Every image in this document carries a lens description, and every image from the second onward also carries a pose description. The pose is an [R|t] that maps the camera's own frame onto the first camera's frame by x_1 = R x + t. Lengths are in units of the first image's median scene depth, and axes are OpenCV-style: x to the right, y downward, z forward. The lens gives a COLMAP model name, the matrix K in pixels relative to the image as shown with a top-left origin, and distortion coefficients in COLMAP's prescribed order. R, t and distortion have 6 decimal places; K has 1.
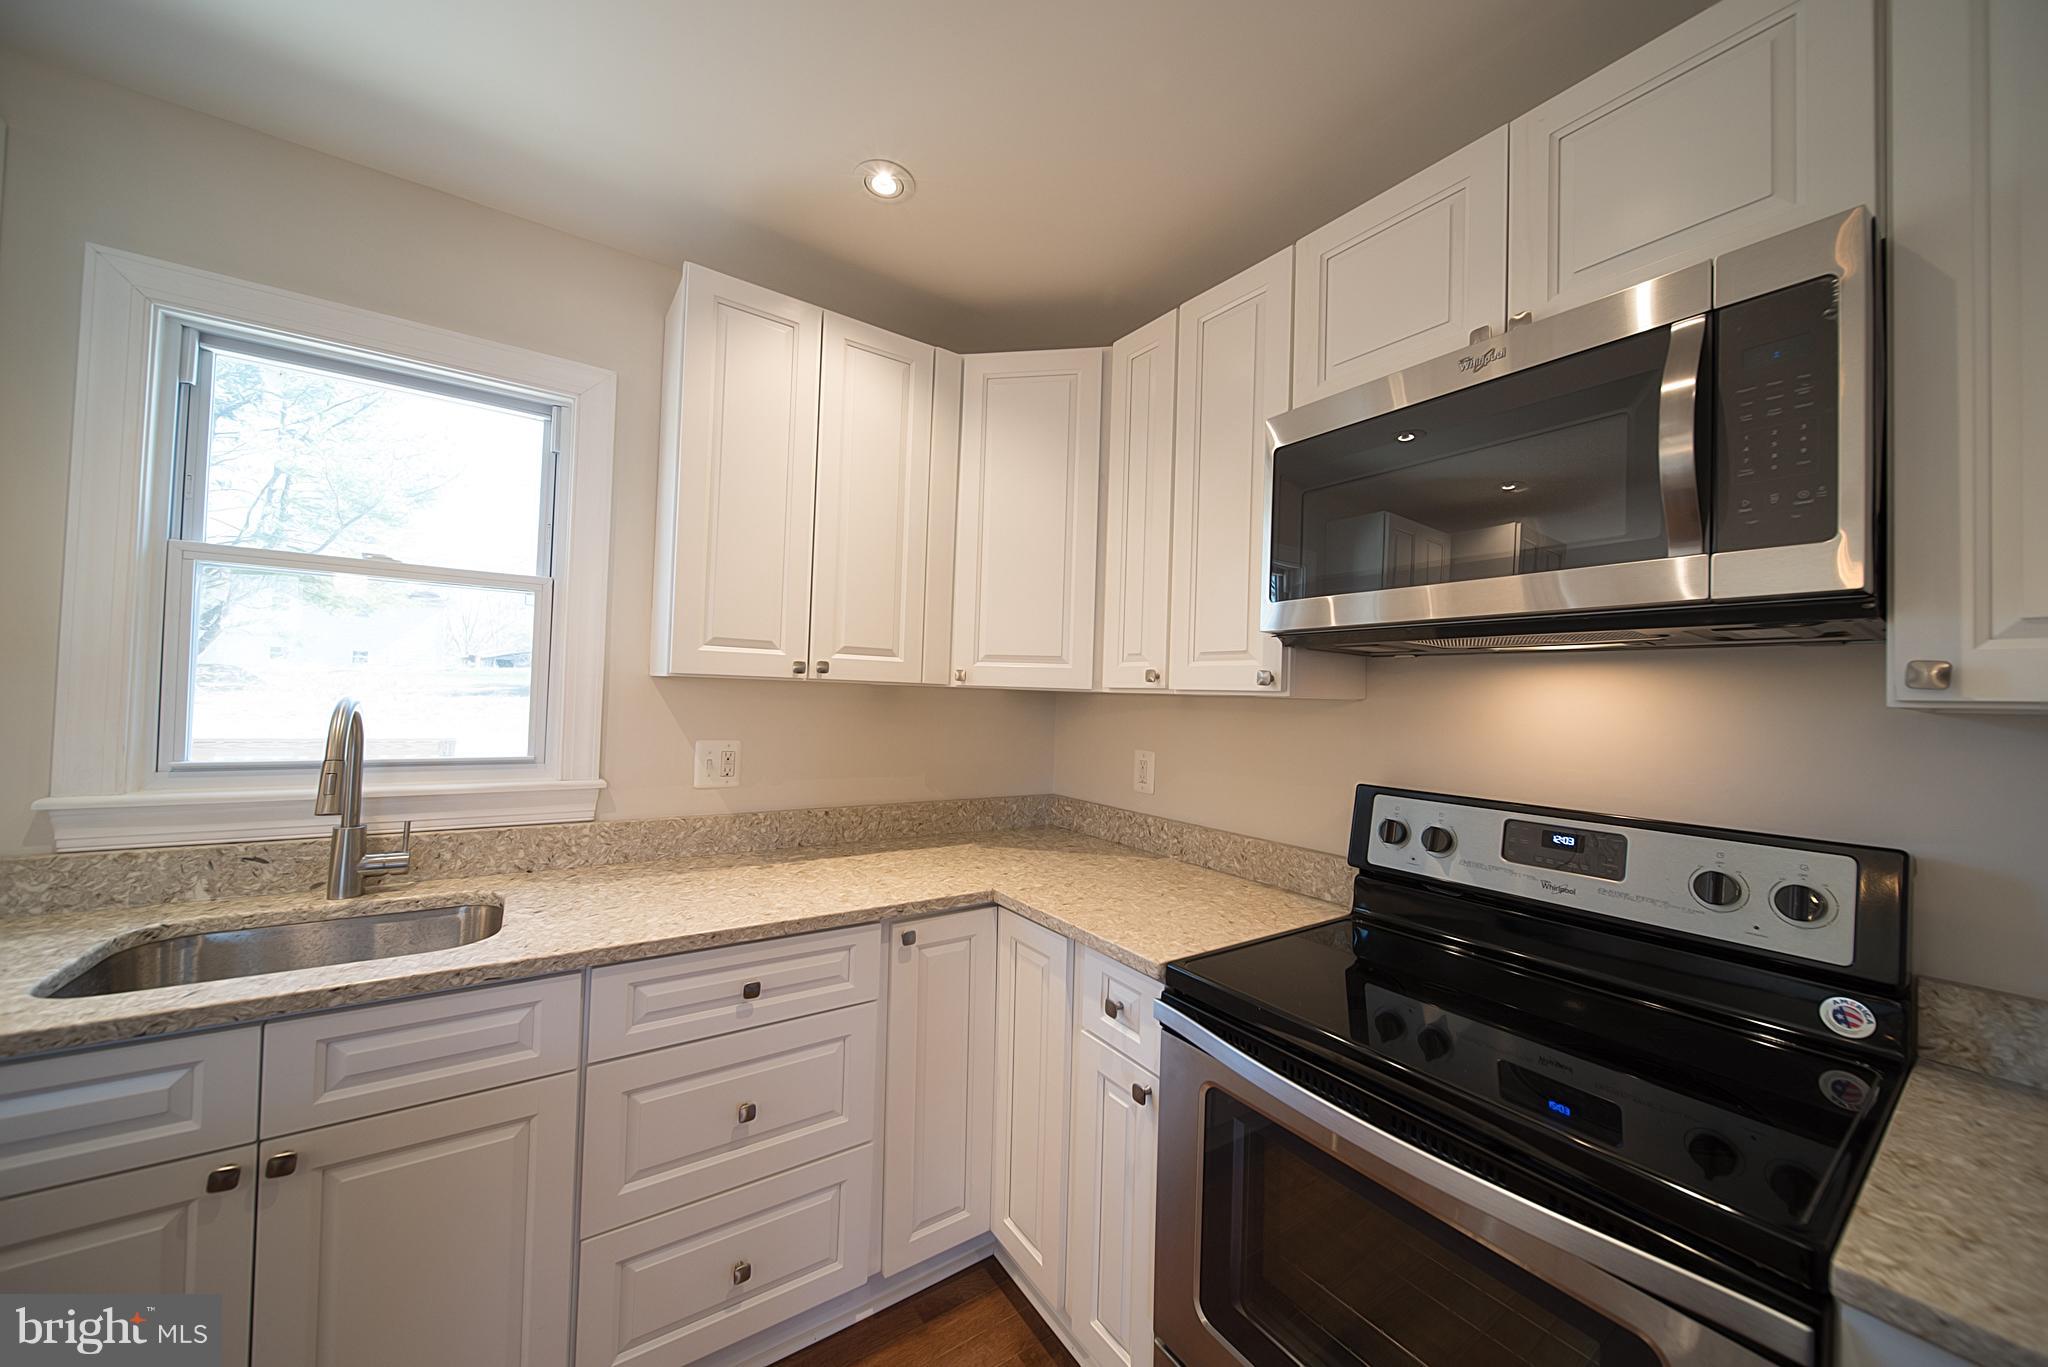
lens RADIAL K [[722.8, 0, 1024.0], [0, 722.8, 683.5], [0, 0, 1]] dist [-0.001843, -0.000152]
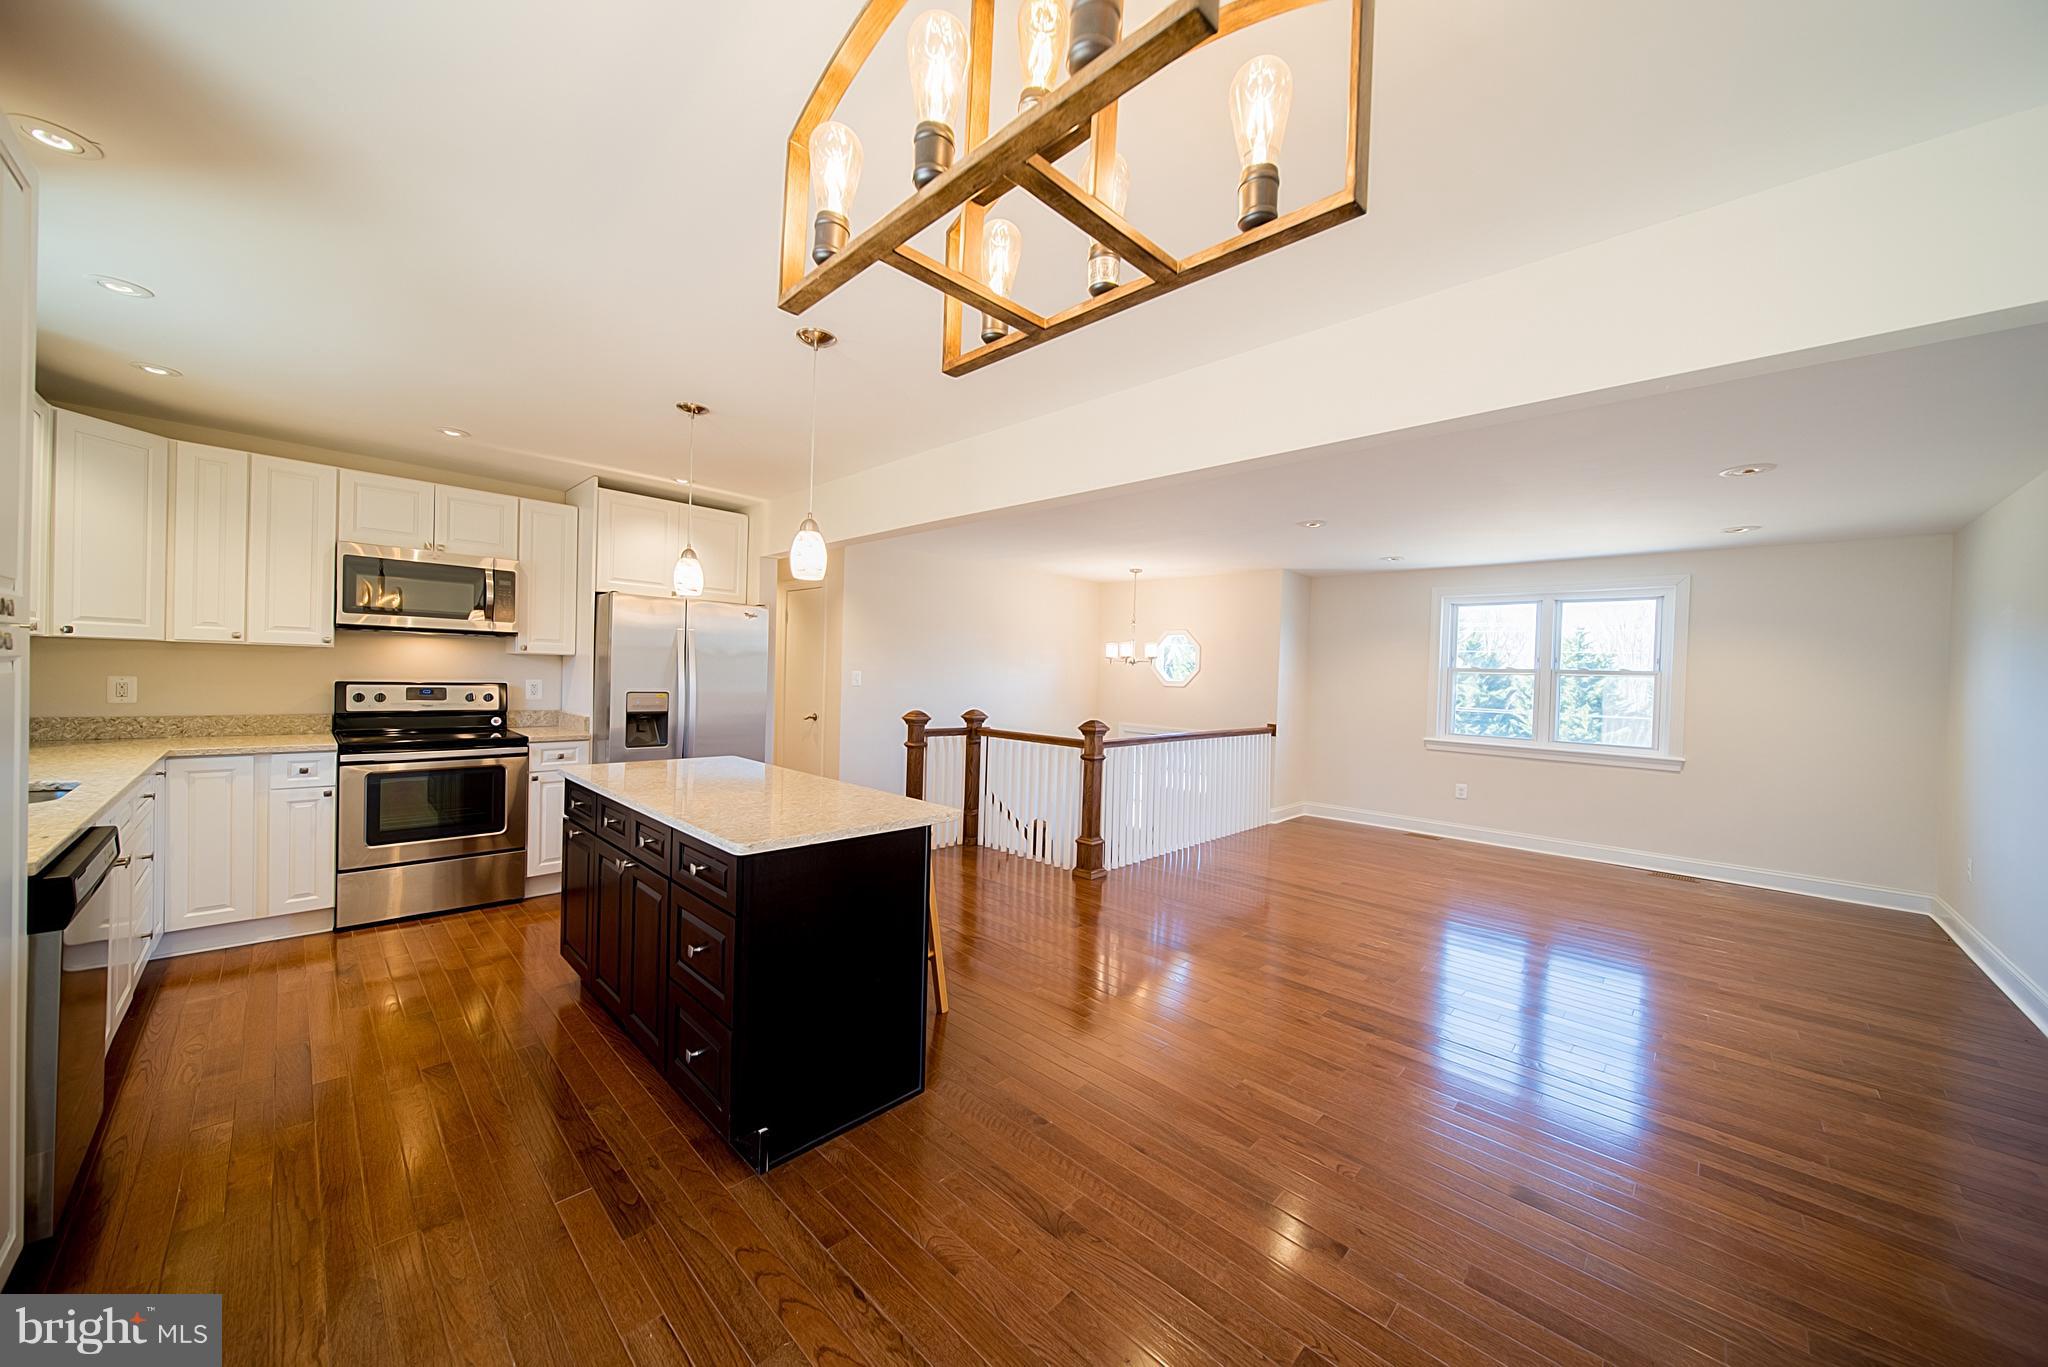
lens RADIAL K [[694.6, 0, 1024.0], [0, 694.6, 683.5], [0, 0, 1]] dist [-0.000627, -0.000073]
pose [[-0.210489, -0.058232, 0.975860, -2.470513], [-0.060414, 0.997091, 0.046468, -0.113478], [-0.975728, -0.049175, -0.213395, -0.840149]]
